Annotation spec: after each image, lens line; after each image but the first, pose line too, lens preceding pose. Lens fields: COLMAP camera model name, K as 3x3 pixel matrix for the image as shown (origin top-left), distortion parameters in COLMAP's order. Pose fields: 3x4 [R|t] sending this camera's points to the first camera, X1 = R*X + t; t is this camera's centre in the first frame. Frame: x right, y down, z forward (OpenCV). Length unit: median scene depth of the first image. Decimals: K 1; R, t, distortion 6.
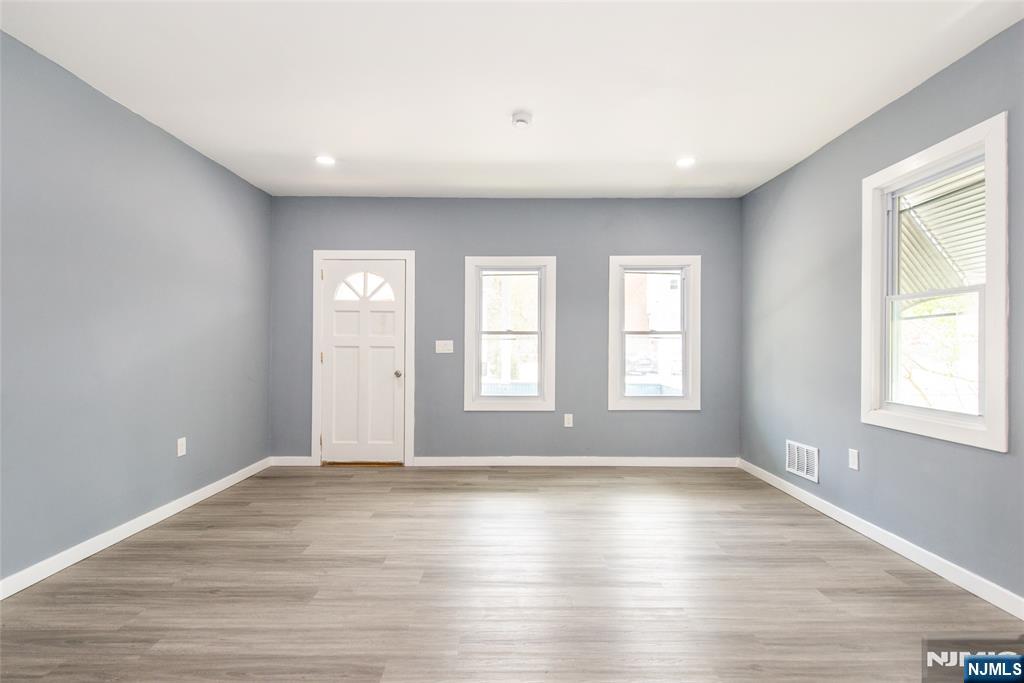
lens RADIAL K [[505.6, 0, 502.1], [0, 505.6, 342.6], [0, 0, 1]] dist [0.014792, -0.005499]
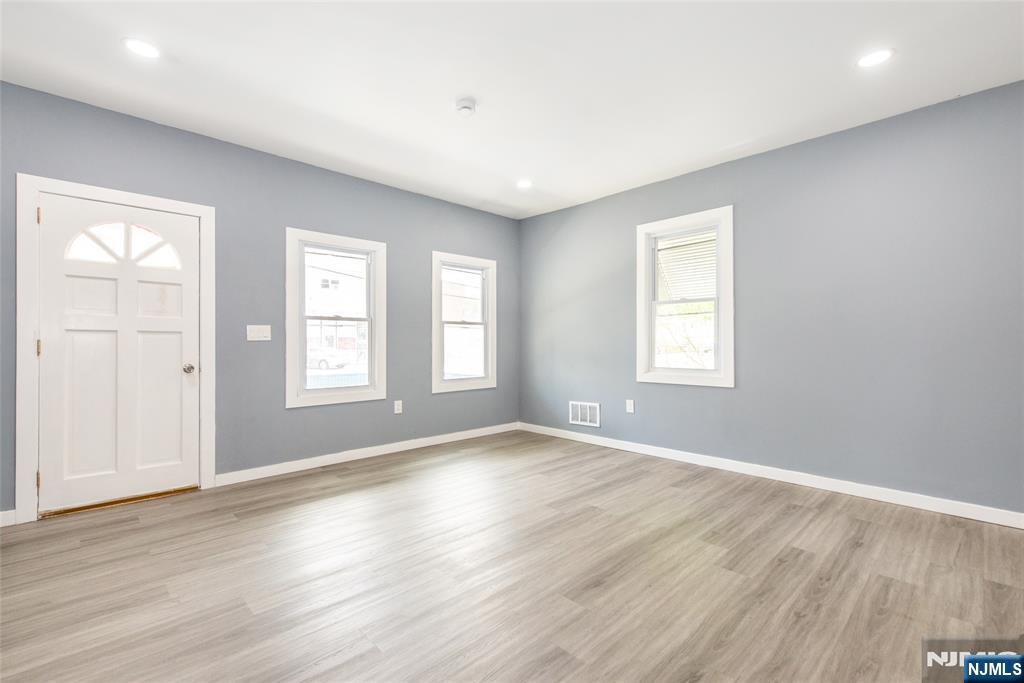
lens RADIAL K [[462.5, 0, 529.0], [0, 462.5, 343.3], [0, 0, 1]] dist [0.016506, -0.004593]
pose [[0.696532, -0.003415, 0.717517, -0.400066], [-0.001290, 0.999981, 0.006012, 0.022710], [-0.717524, -0.005114, 0.696515, 0.185201]]
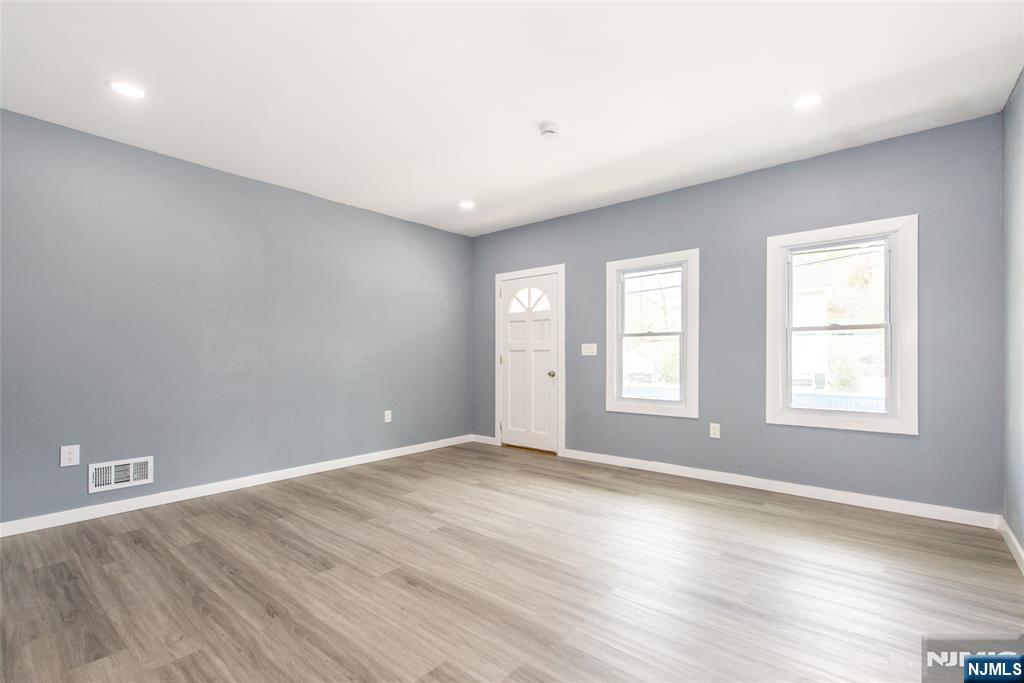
lens RADIAL K [[462.5, 0, 477.8], [0, 462.5, 354.3], [0, 0, 1]] dist [0.016506, -0.004593]
pose [[0.746163, -0.006104, -0.665735, 0.414169], [0.007612, 0.999971, -0.000637, 0.019314], [0.665720, -0.004592, 0.746188, 0.128533]]
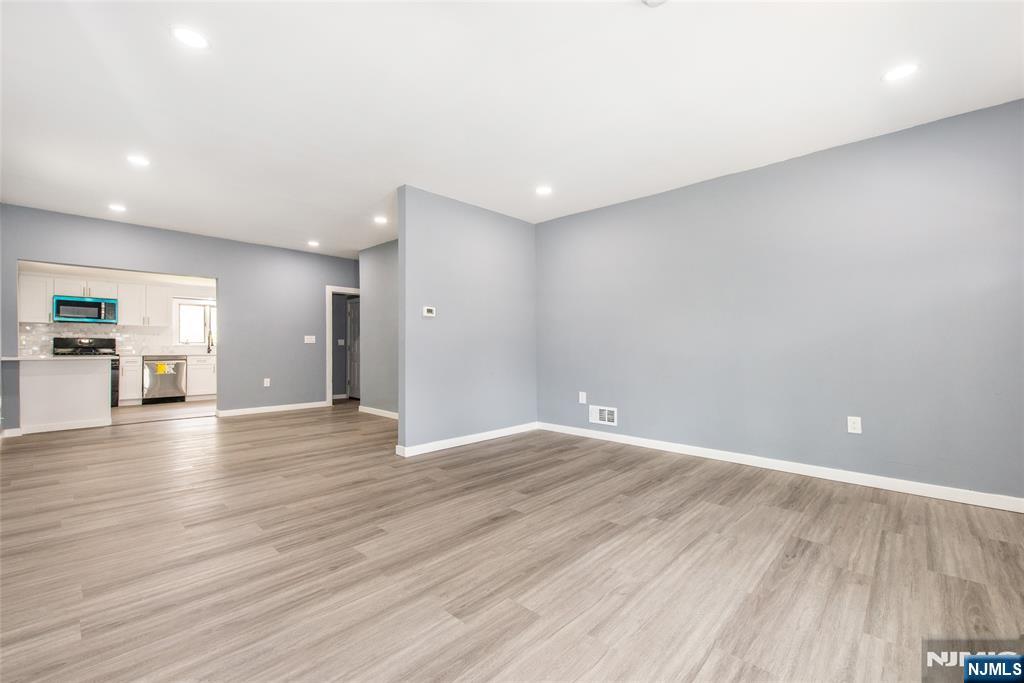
lens RADIAL K [[423.6, 0, 529.6], [0, 423.6, 346.7], [0, 0, 1]] dist [0.011607, -0.000194]
pose [[-0.658661, -0.002394, -0.752436, 0.431496], [0.001006, 0.999991, -0.004063, 0.034700], [0.752439, -0.003433, -0.658653, 0.915242]]
